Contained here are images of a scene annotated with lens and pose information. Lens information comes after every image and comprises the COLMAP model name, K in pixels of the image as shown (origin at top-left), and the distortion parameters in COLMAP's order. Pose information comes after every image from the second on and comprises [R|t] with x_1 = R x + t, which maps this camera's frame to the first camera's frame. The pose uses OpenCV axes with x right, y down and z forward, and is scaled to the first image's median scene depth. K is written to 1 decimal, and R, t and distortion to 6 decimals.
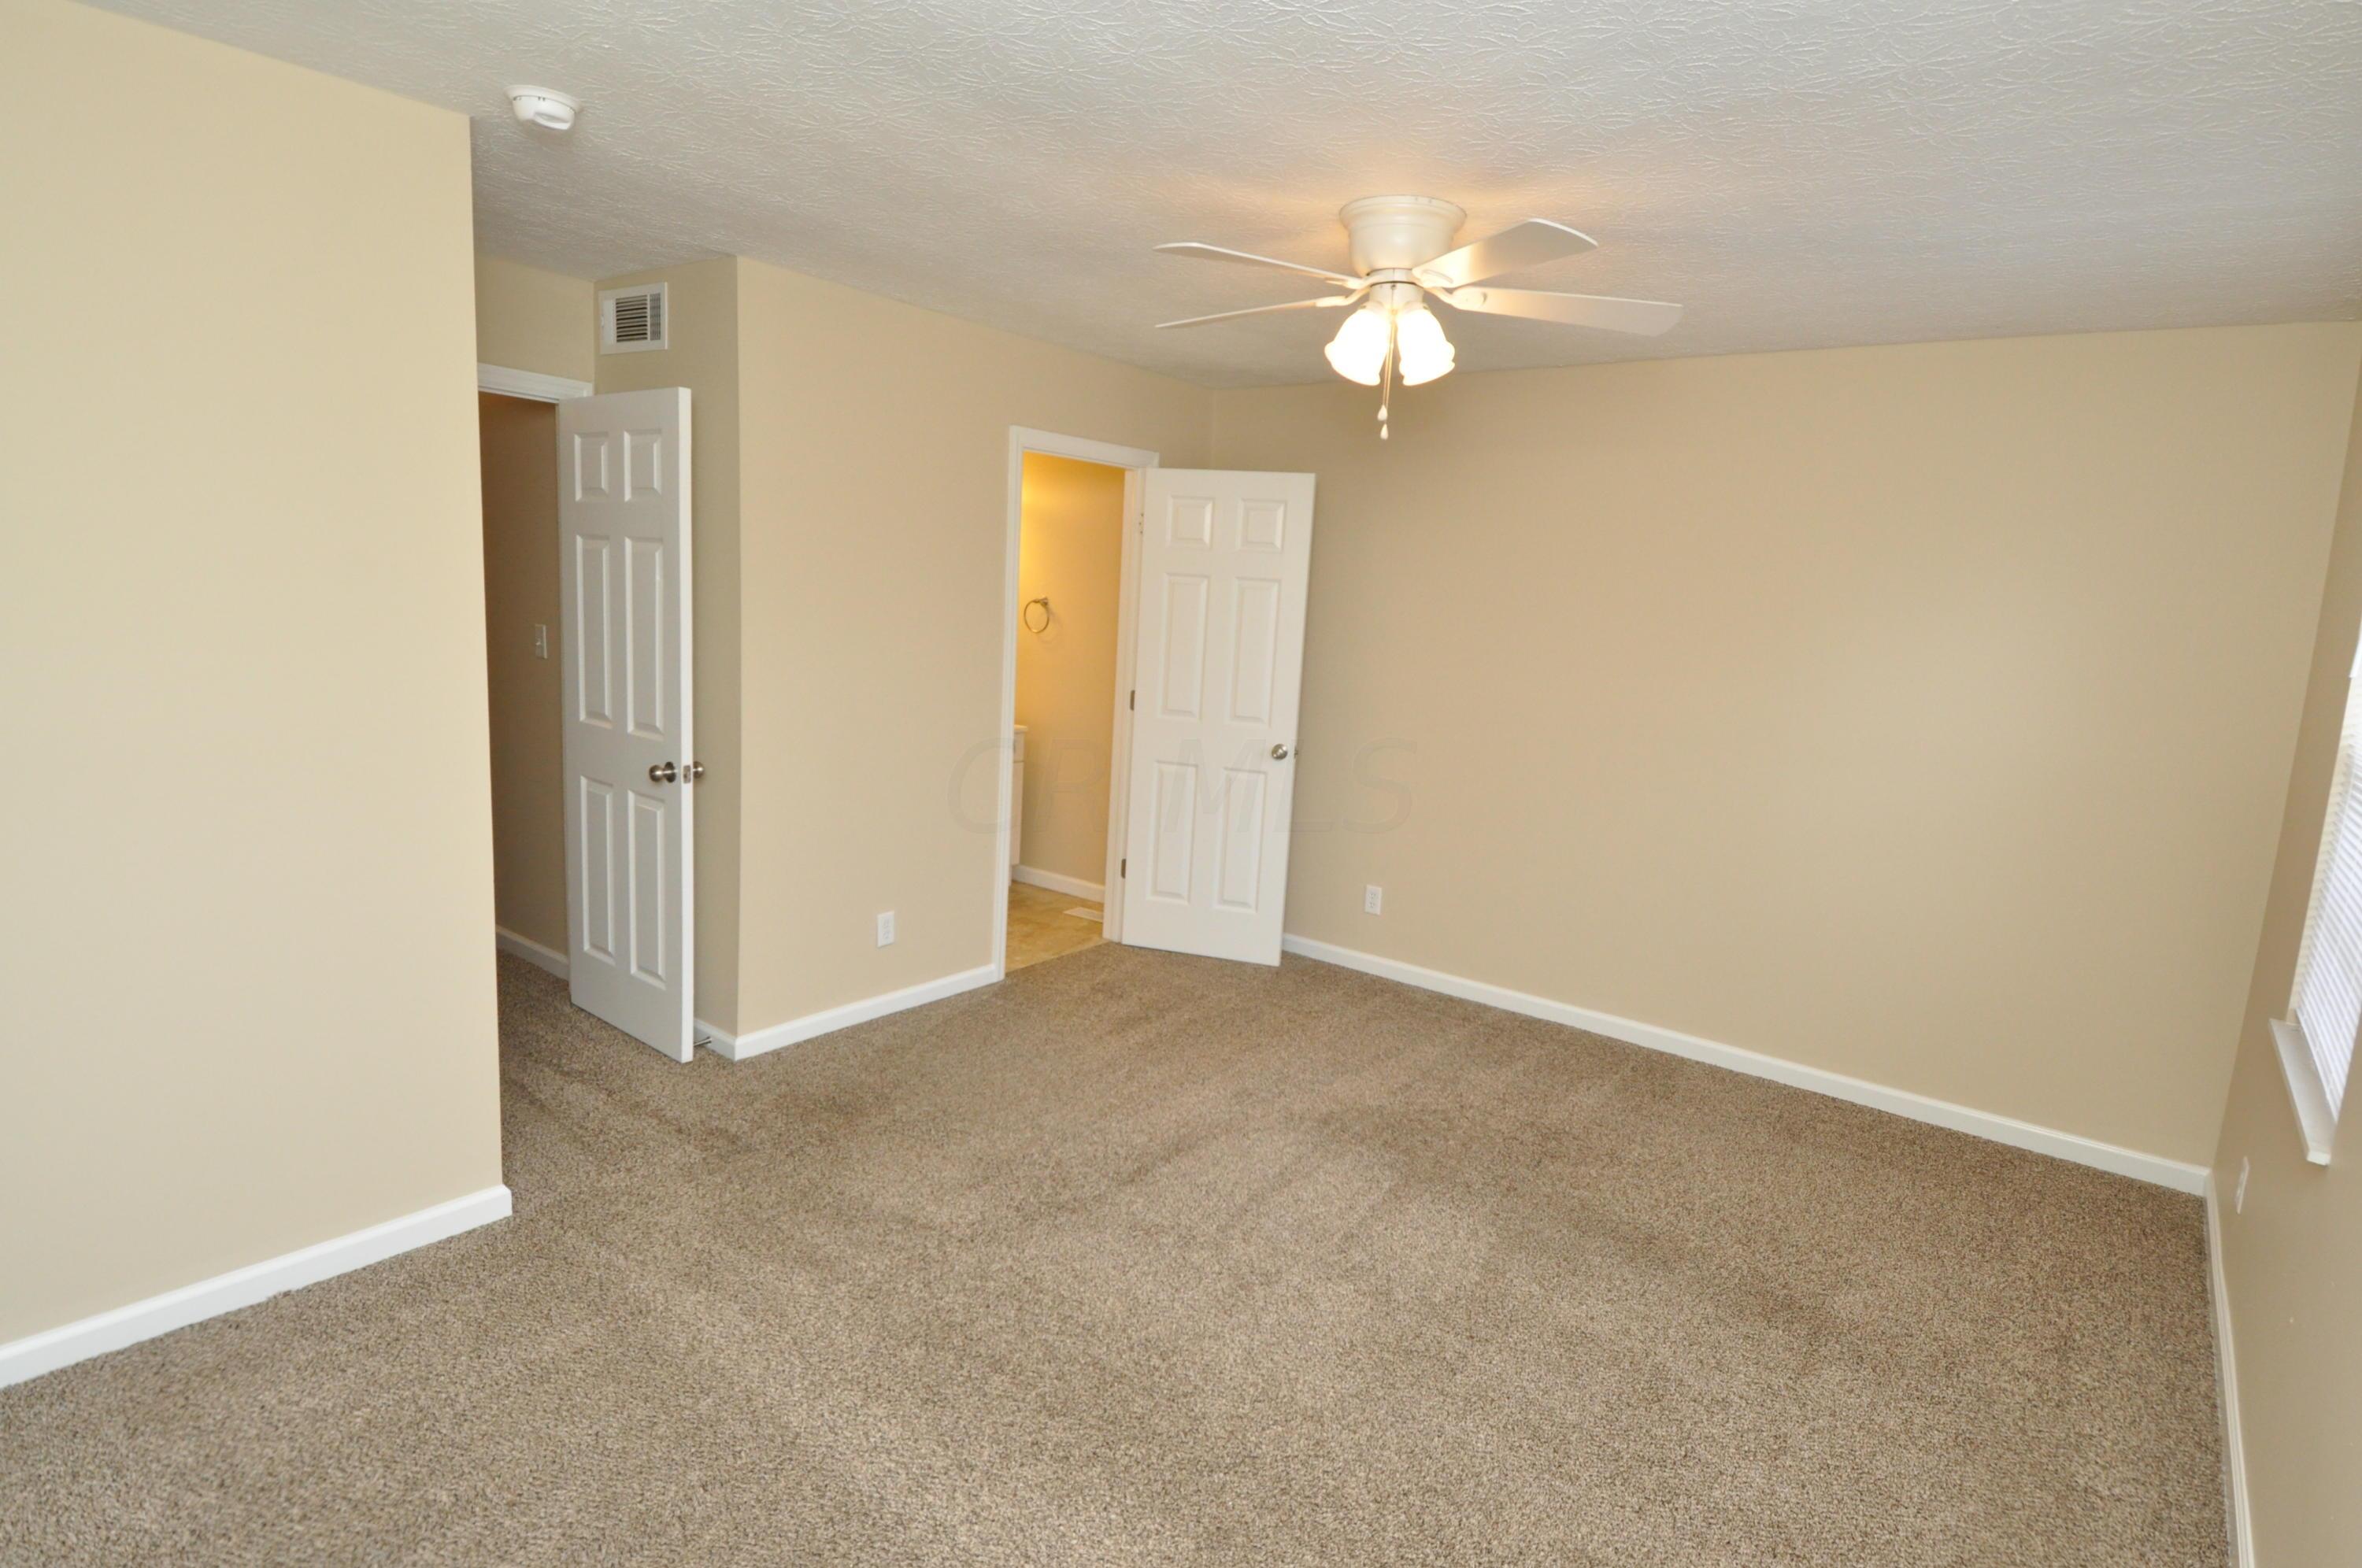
lens RADIAL K [[1241.6, 0, 1200.7], [0, 1241.6, 783.2], [0, 0, 1]] dist [0.070914, -0.067173]
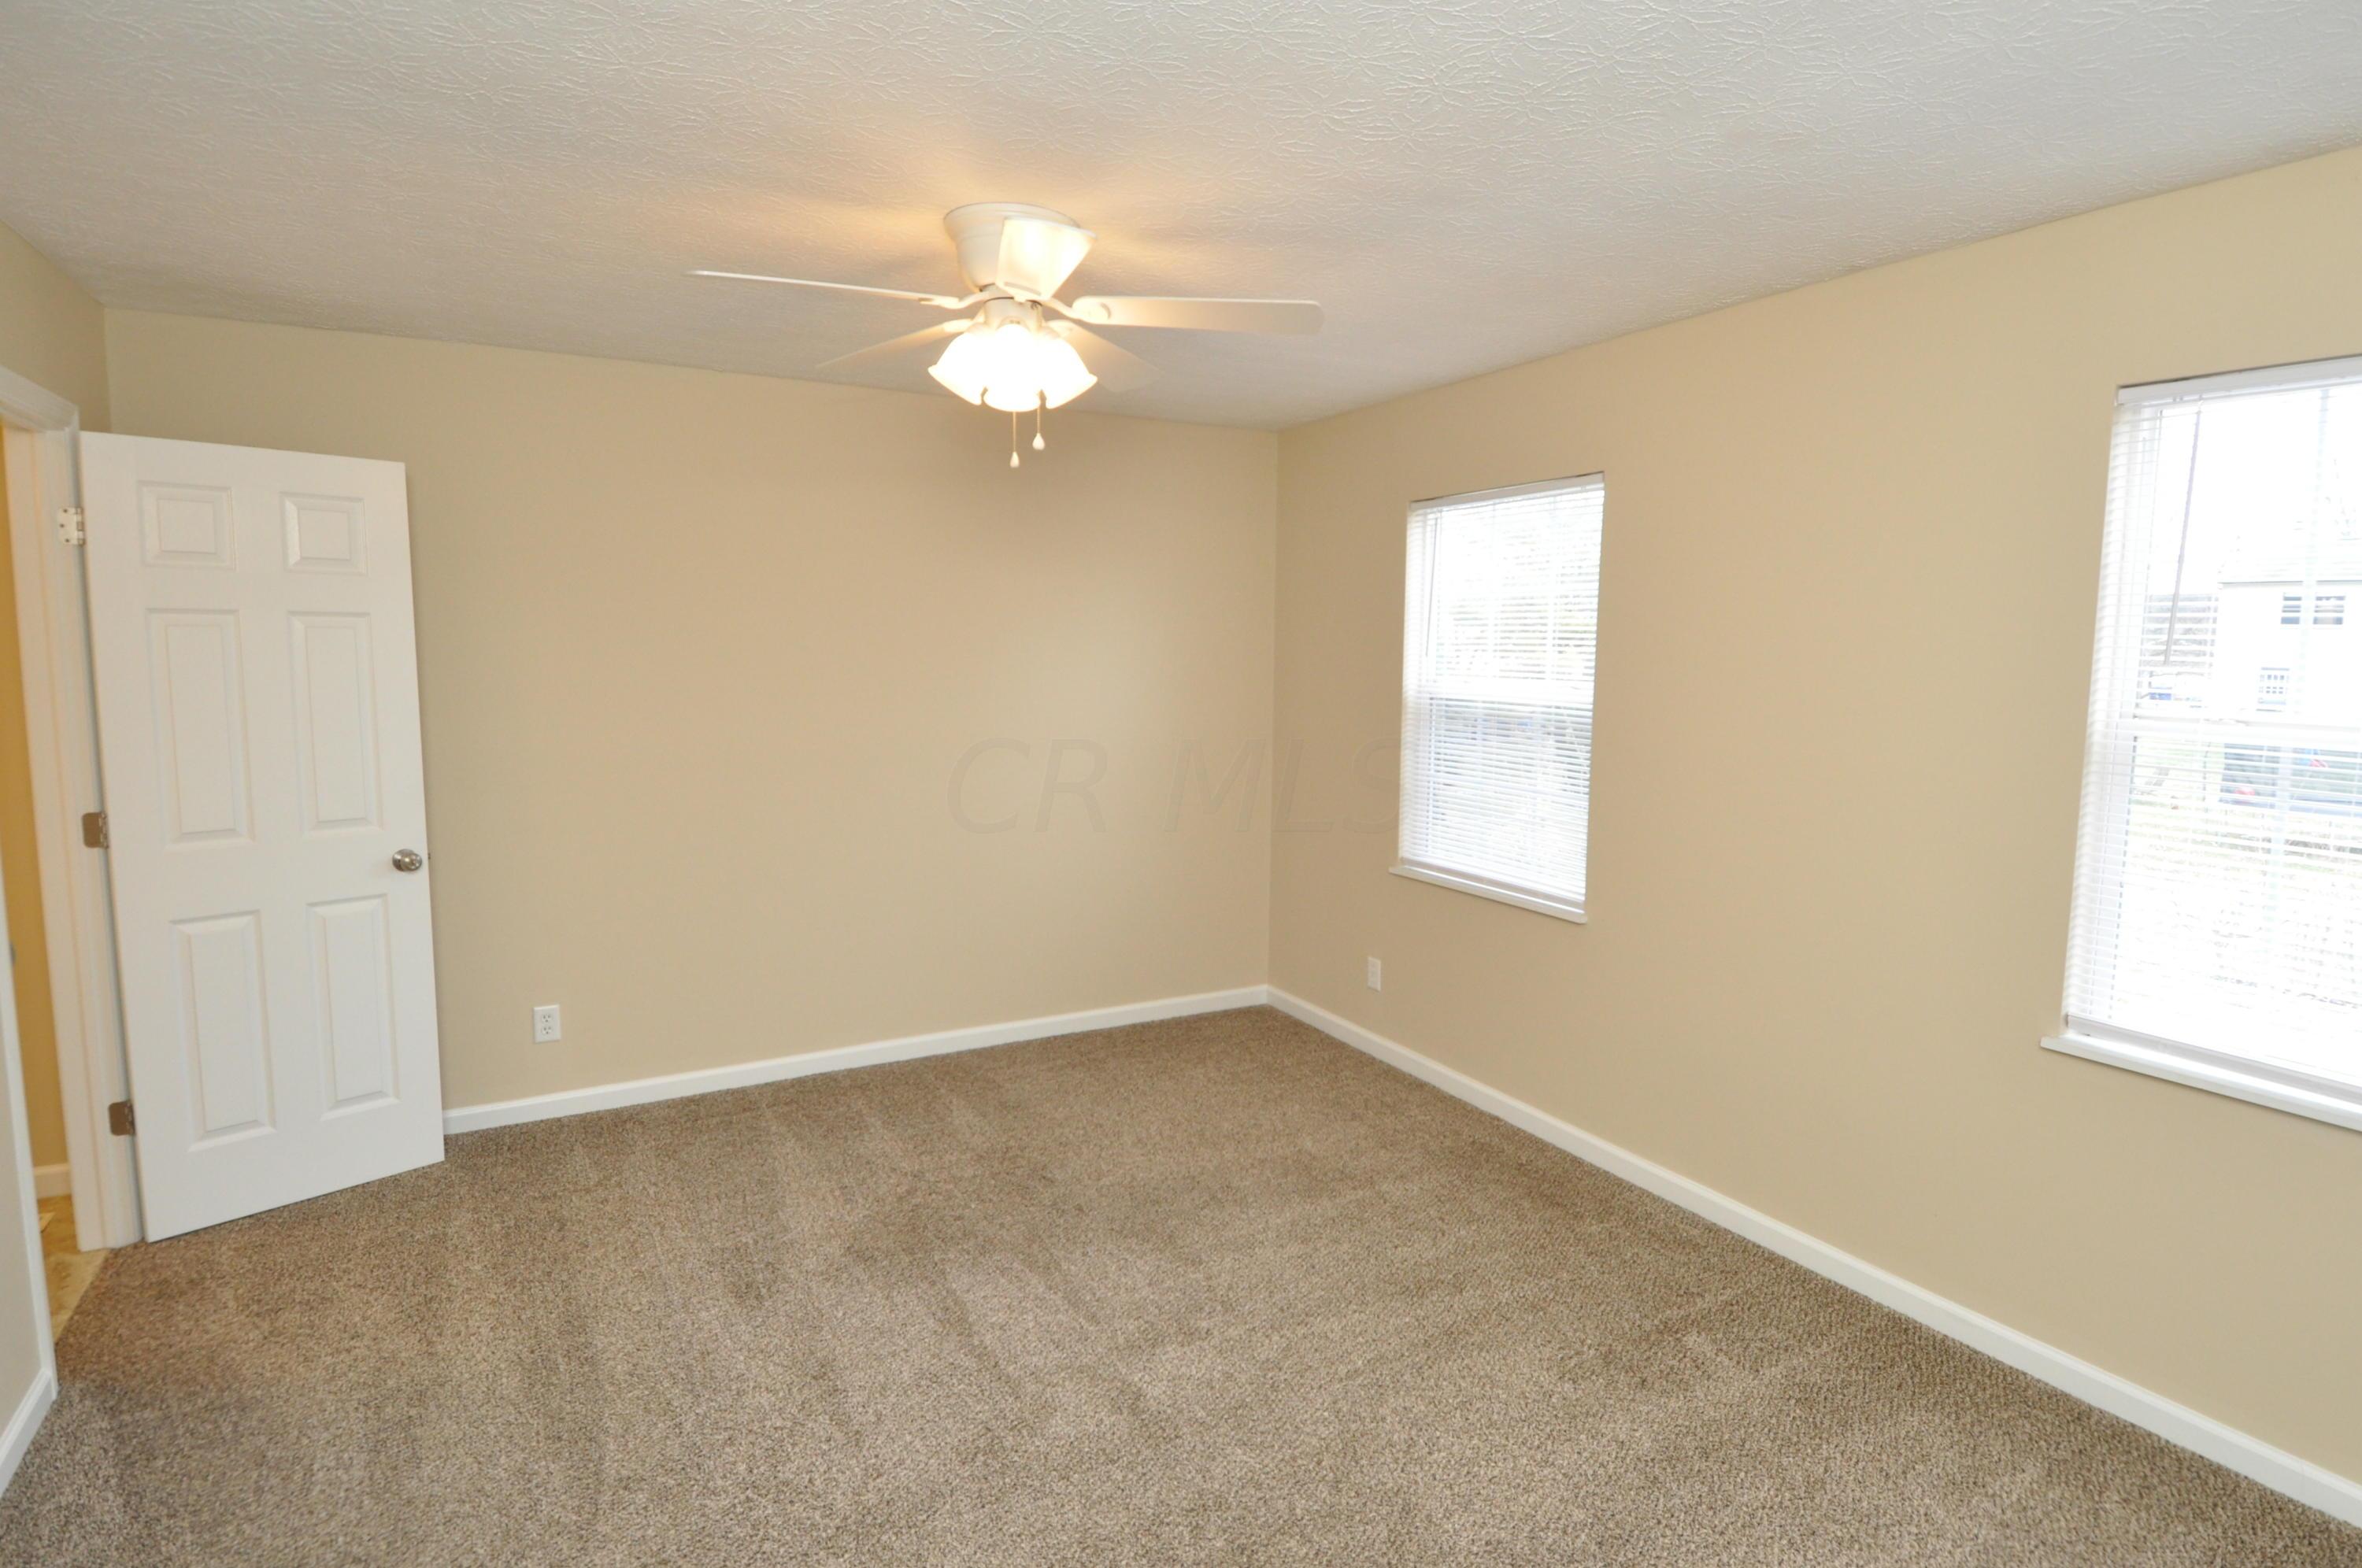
lens RADIAL K [[1241.6, 0, 1200.7], [0, 1241.6, 783.2], [0, 0, 1]] dist [0.070914, -0.067173]
pose [[0.395879, -0.159221, 0.904394, -0.415878], [0.155433, 0.982262, 0.104892, -0.076956], [-0.905053, 0.099048, 0.413605, 0.325038]]
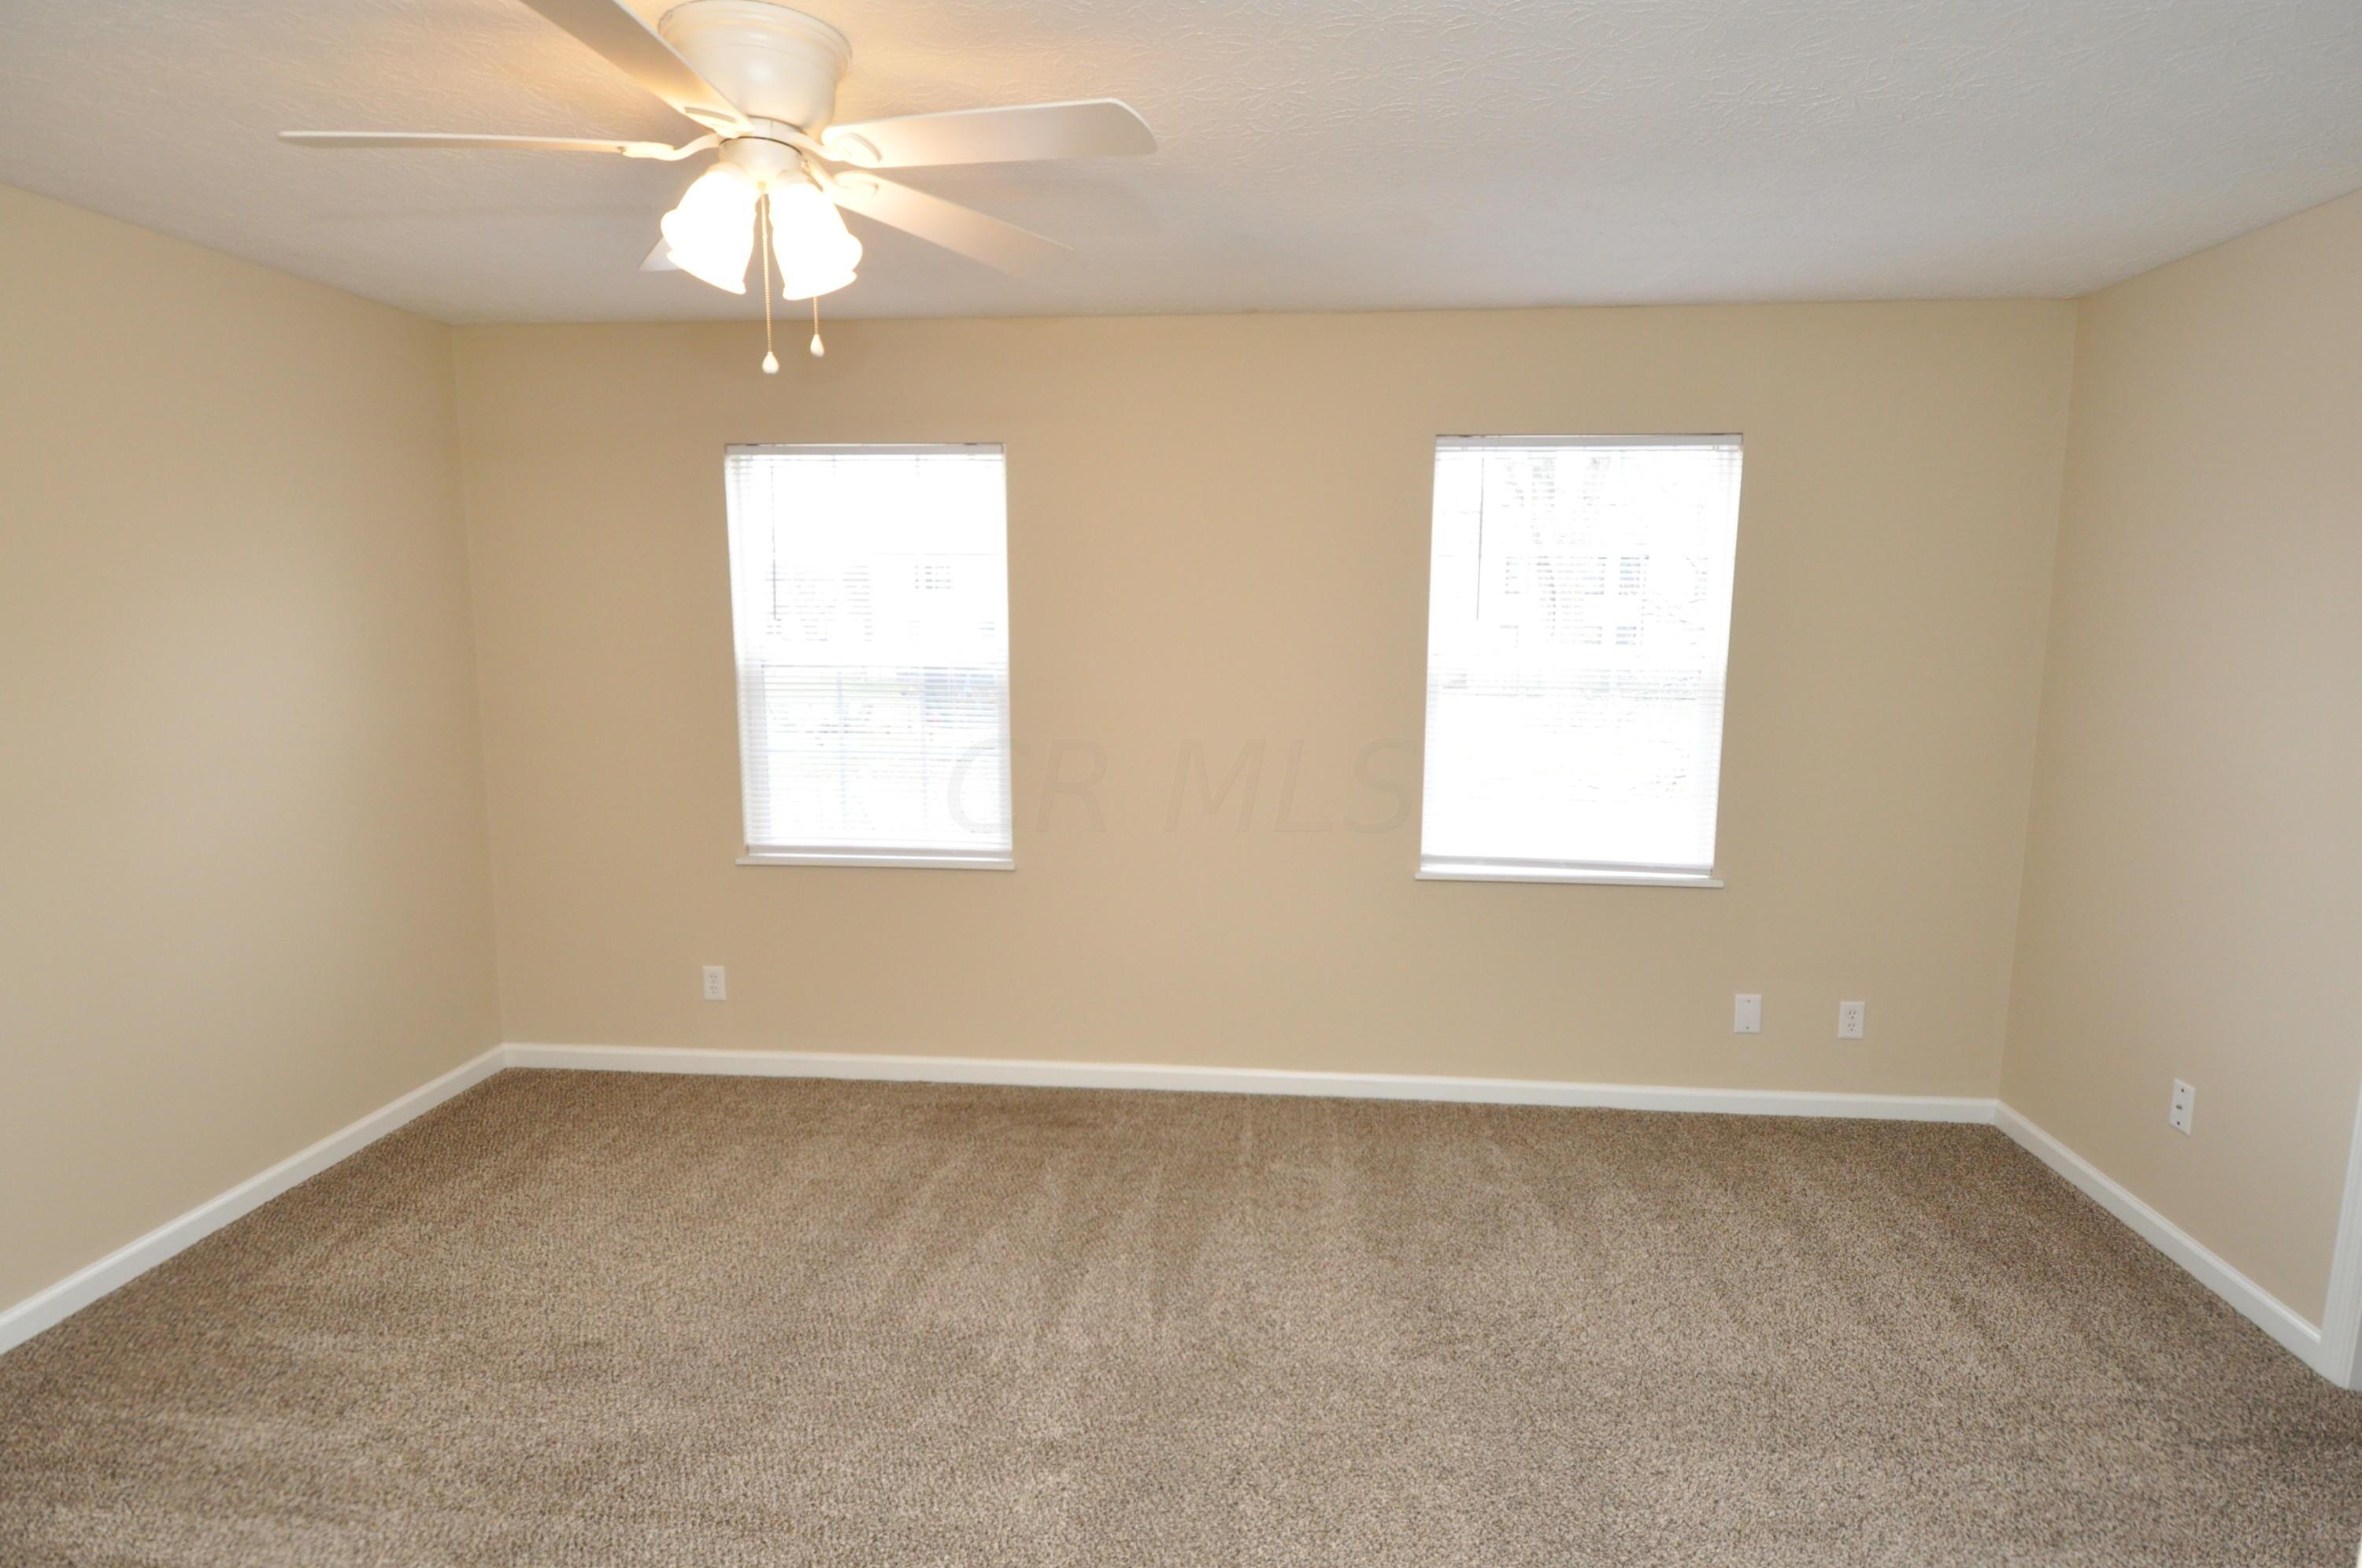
lens RADIAL K [[1241.6, 0, 1200.7], [0, 1241.6, 783.2], [0, 0, 1]] dist [0.070914, -0.067173]
pose [[-0.538210, -0.178396, 0.823714, -0.367178], [0.093015, 0.958799, 0.268428, -0.140097], [-0.837662, 0.221089, -0.499442, 0.749201]]
